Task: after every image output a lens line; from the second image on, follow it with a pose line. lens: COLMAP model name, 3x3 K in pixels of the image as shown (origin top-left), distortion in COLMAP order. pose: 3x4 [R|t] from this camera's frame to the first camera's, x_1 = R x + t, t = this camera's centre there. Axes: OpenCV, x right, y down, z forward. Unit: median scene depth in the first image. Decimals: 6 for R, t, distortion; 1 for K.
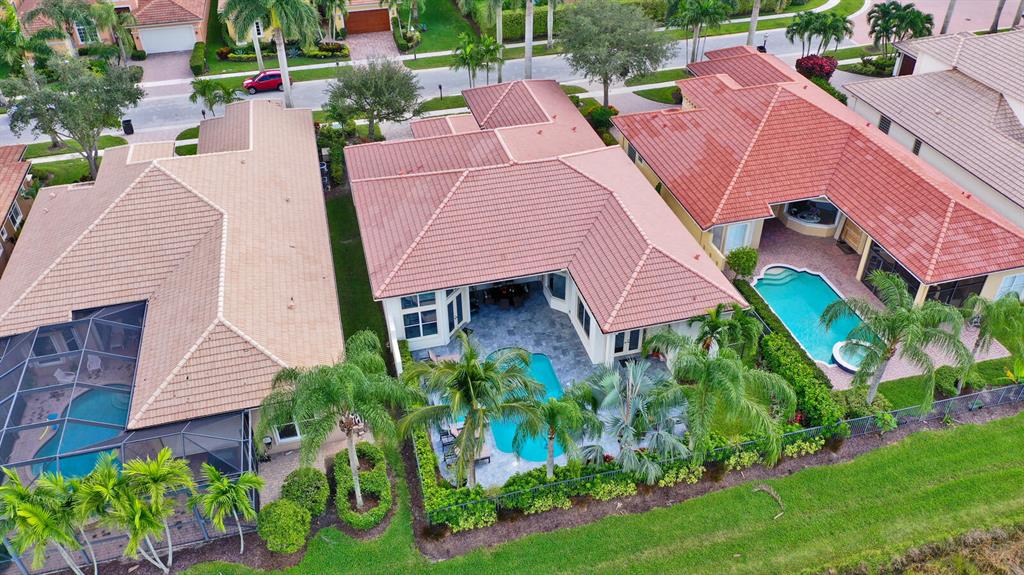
lens RADIAL K [[813.3, 0, 512.0], [0, 813.3, 287.5], [0, 0, 1]] dist [0.003219, 0.001849]
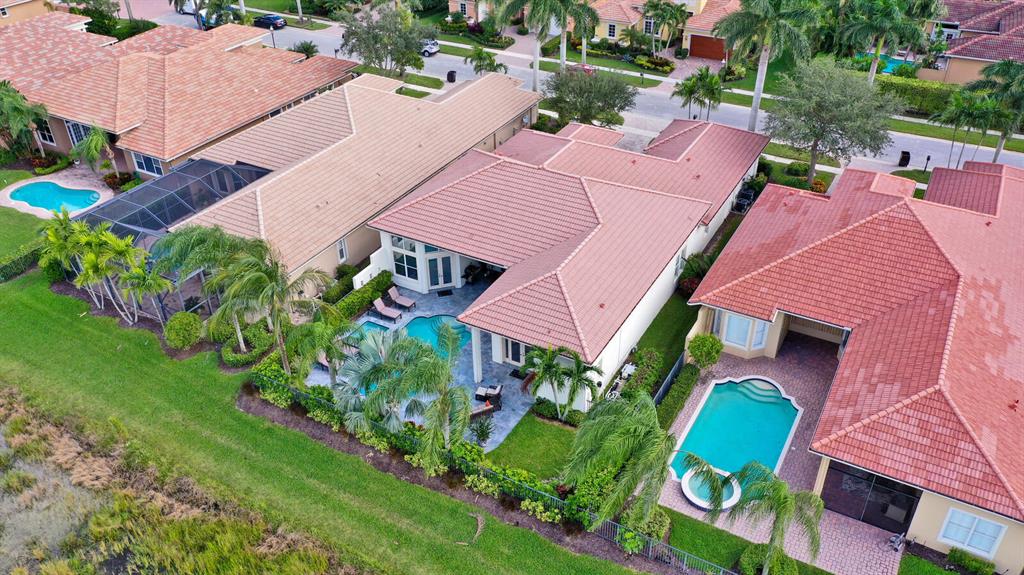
lens RADIAL K [[813.3, 0, 512.0], [0, 813.3, 287.5], [0, 0, 1]] dist [0.003219, 0.001849]
pose [[0.716156, 0.389902, -0.578876, 0.678974], [-0.408993, 0.906523, 0.104604, -0.110099], [0.565550, 0.161843, 0.808678, 0.145024]]
